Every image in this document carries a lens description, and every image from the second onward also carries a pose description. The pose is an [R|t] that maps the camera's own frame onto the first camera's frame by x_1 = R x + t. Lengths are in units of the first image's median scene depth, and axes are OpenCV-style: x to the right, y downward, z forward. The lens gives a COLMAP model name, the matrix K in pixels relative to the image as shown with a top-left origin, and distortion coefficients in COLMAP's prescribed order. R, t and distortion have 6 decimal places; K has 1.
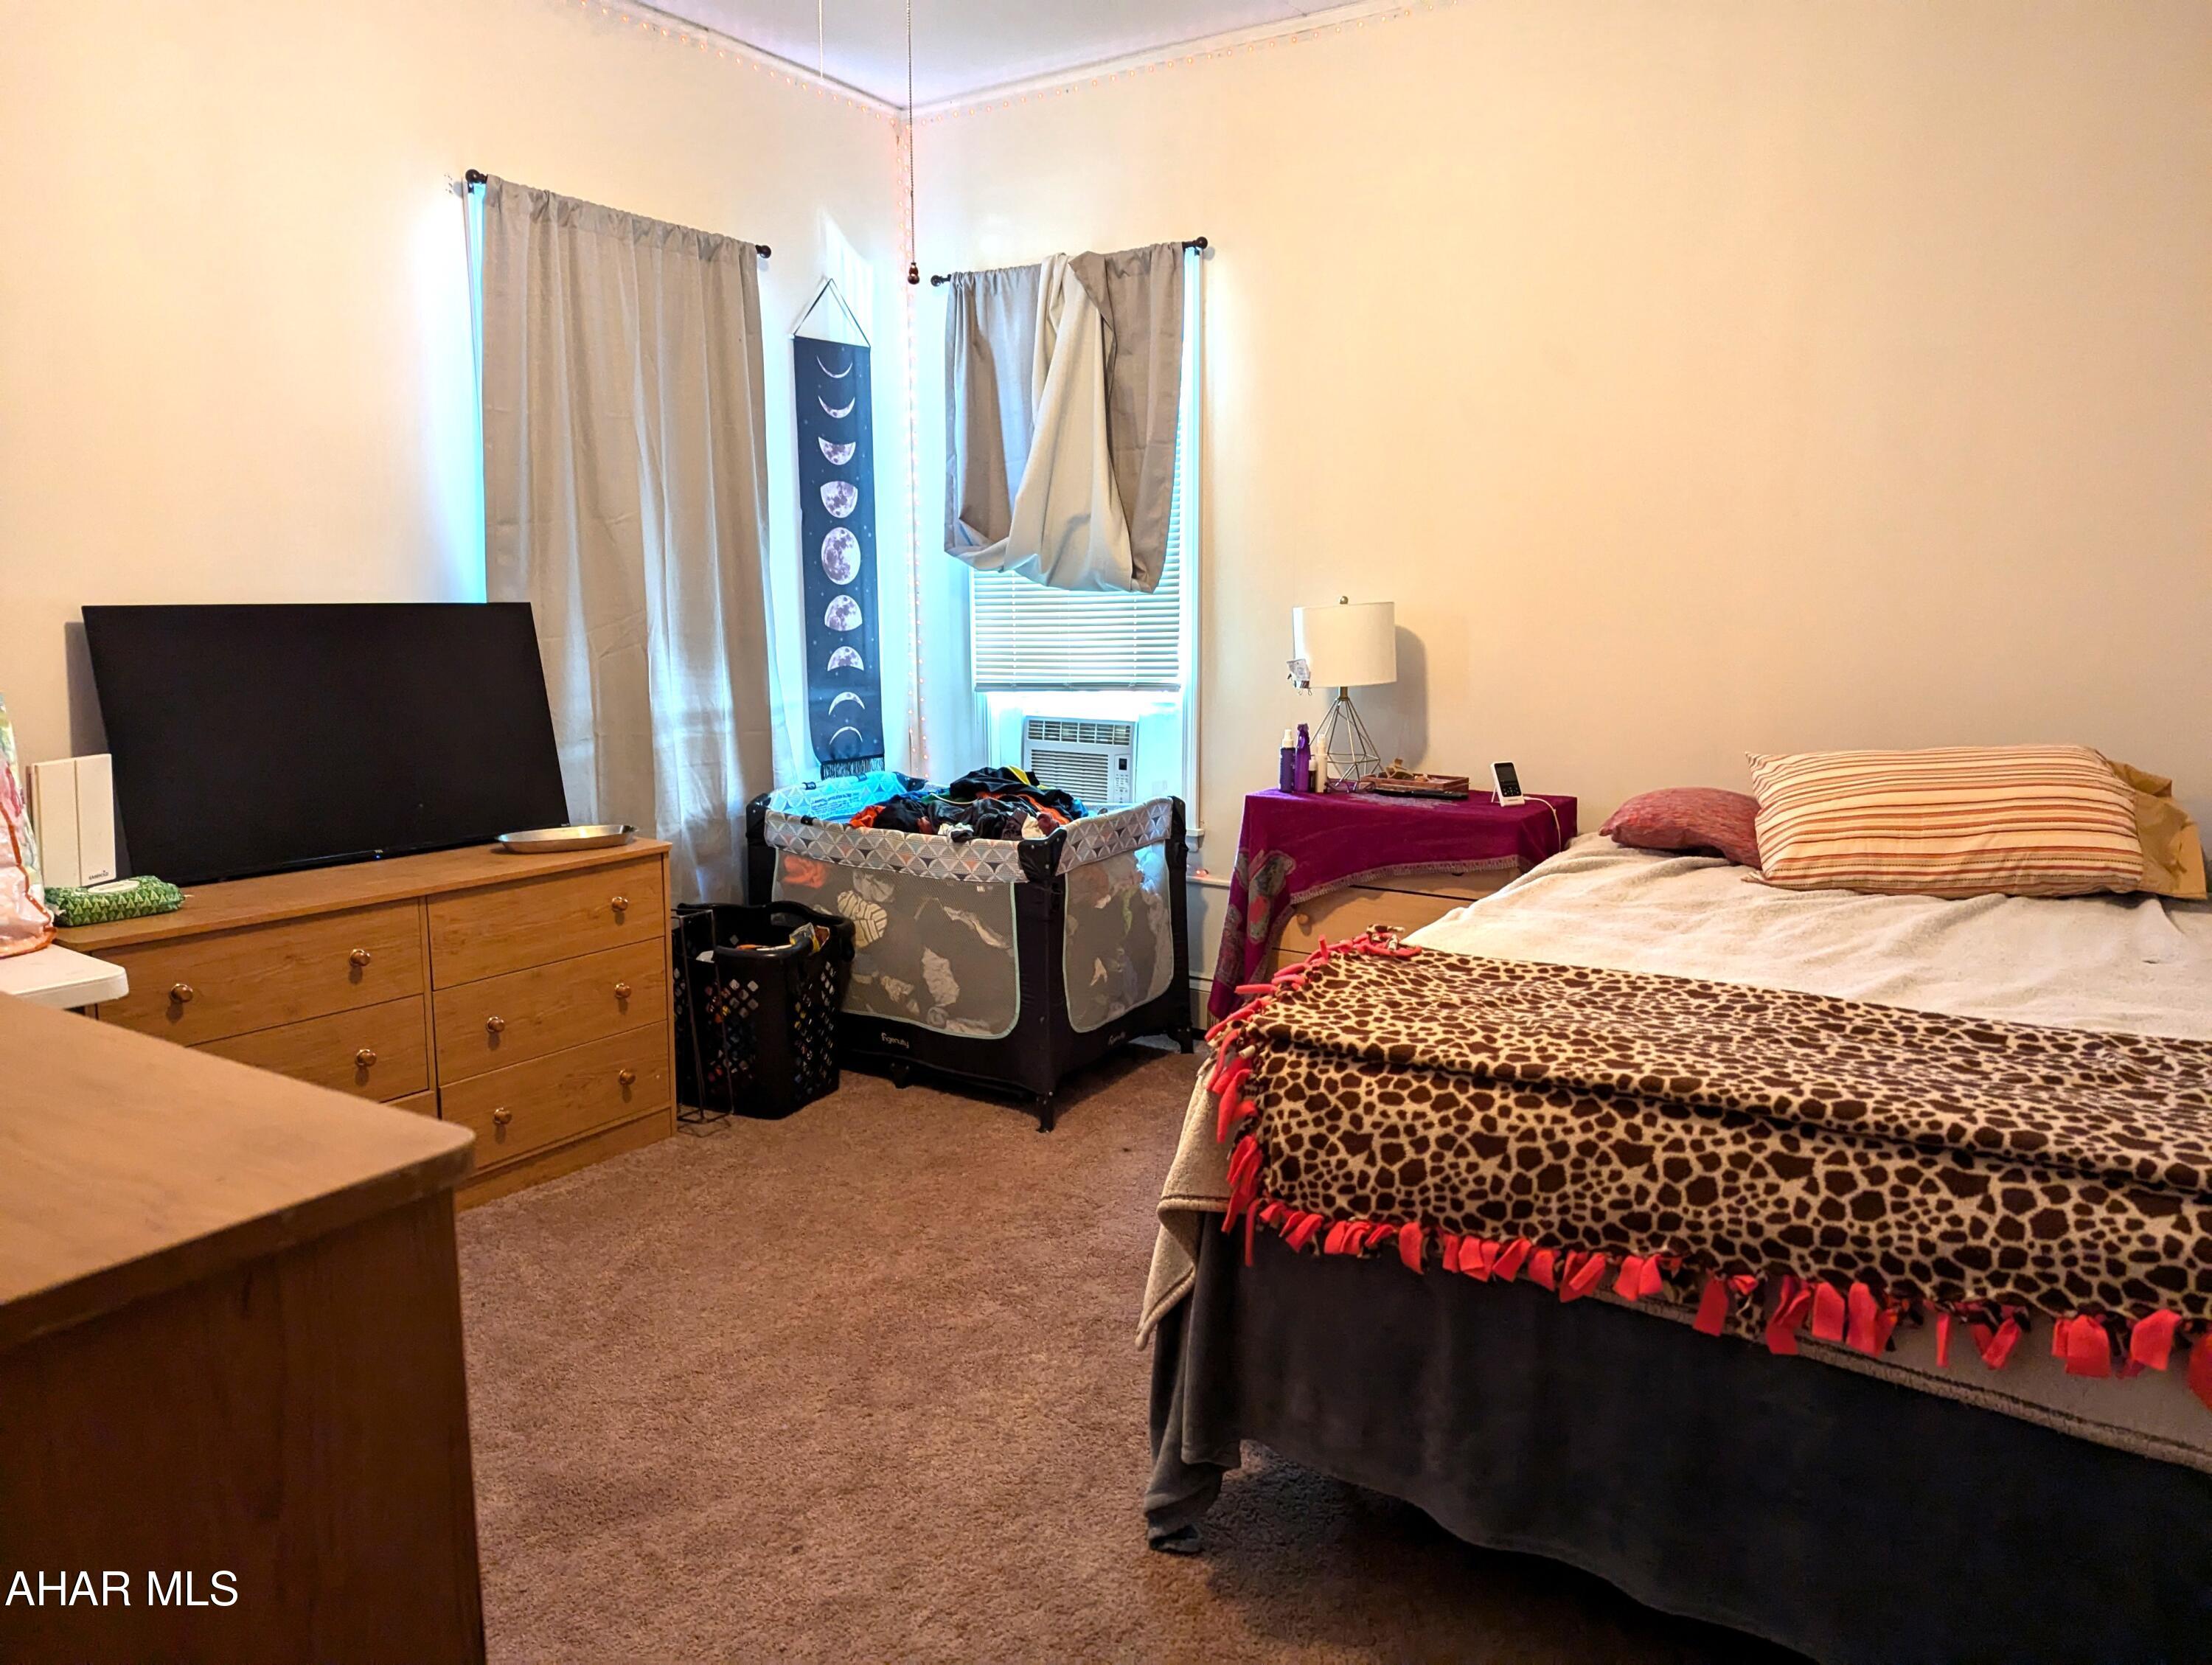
lens RADIAL K [[1578.7, 0, 1115.4], [0, 1578.7, 845.0], [0, 0, 1]] dist [0.072571, -0.076549]
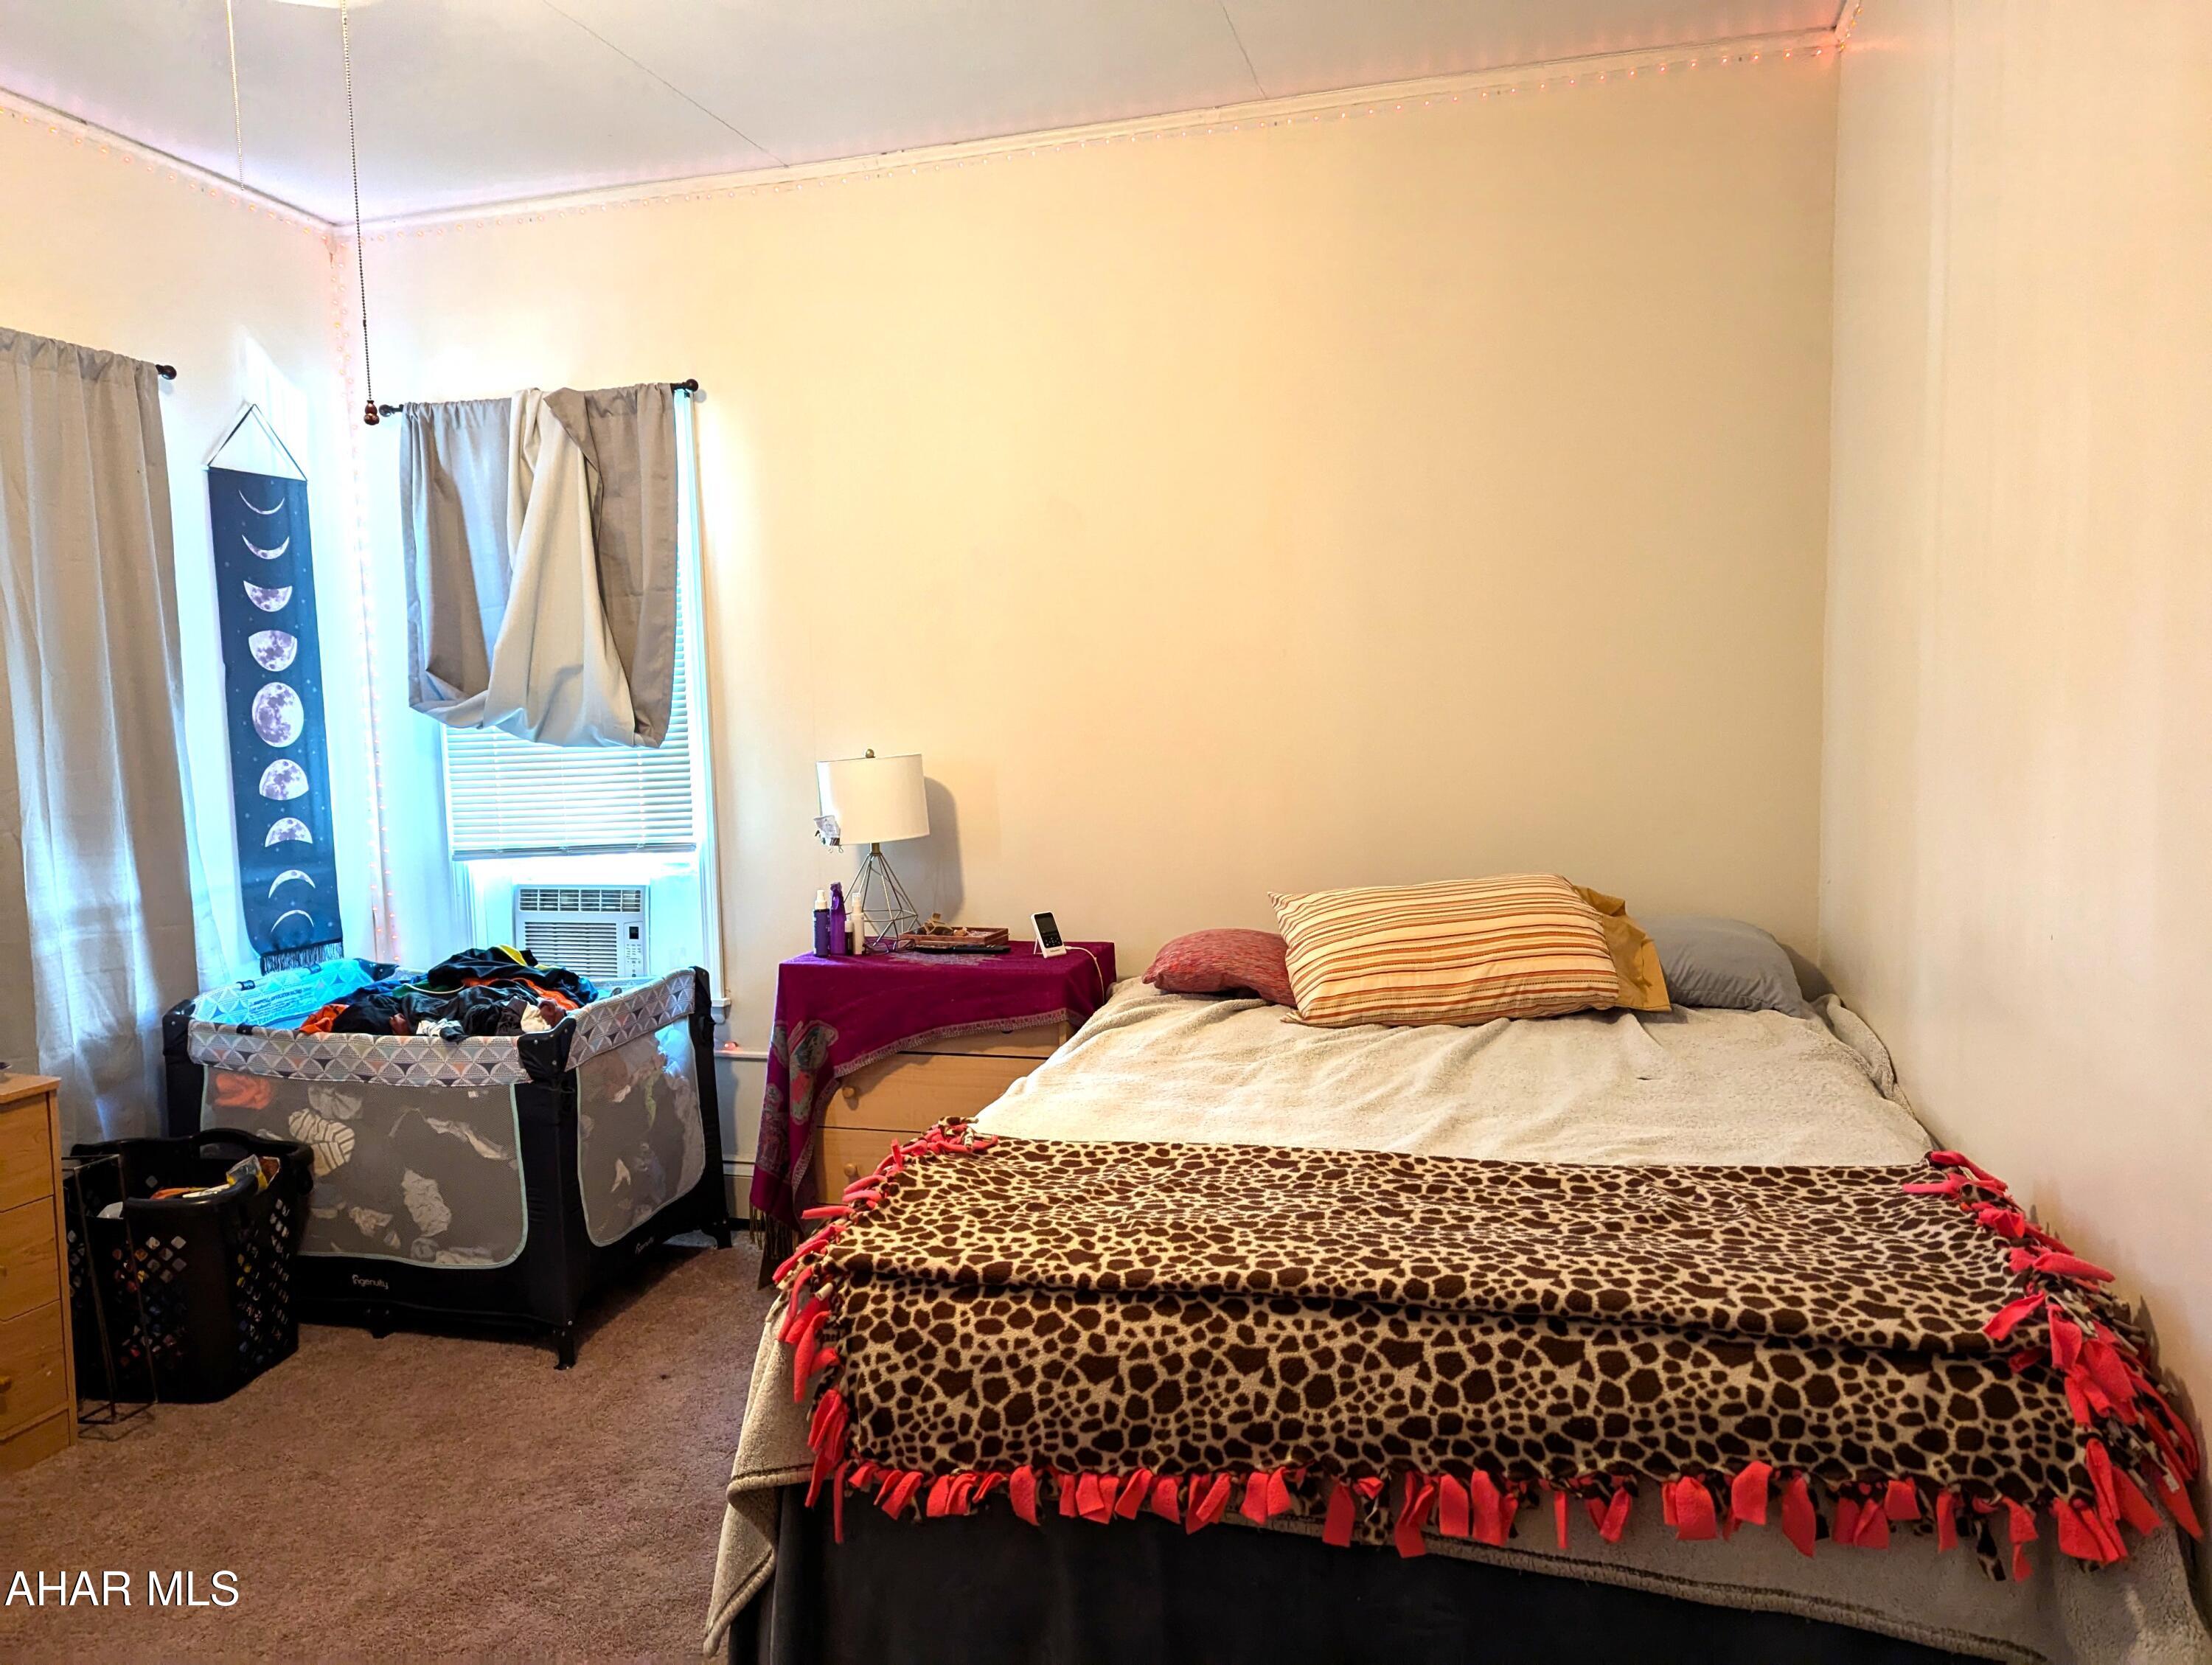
lens RADIAL K [[1578.7, 0, 1115.4], [0, 1578.7, 845.0], [0, 0, 1]] dist [0.072571, -0.076549]
pose [[0.950798, -0.048120, 0.306052, -0.022104], [0.072034, 0.995128, -0.067322, -0.046753], [-0.301321, 0.086055, 0.949632, 0.088146]]
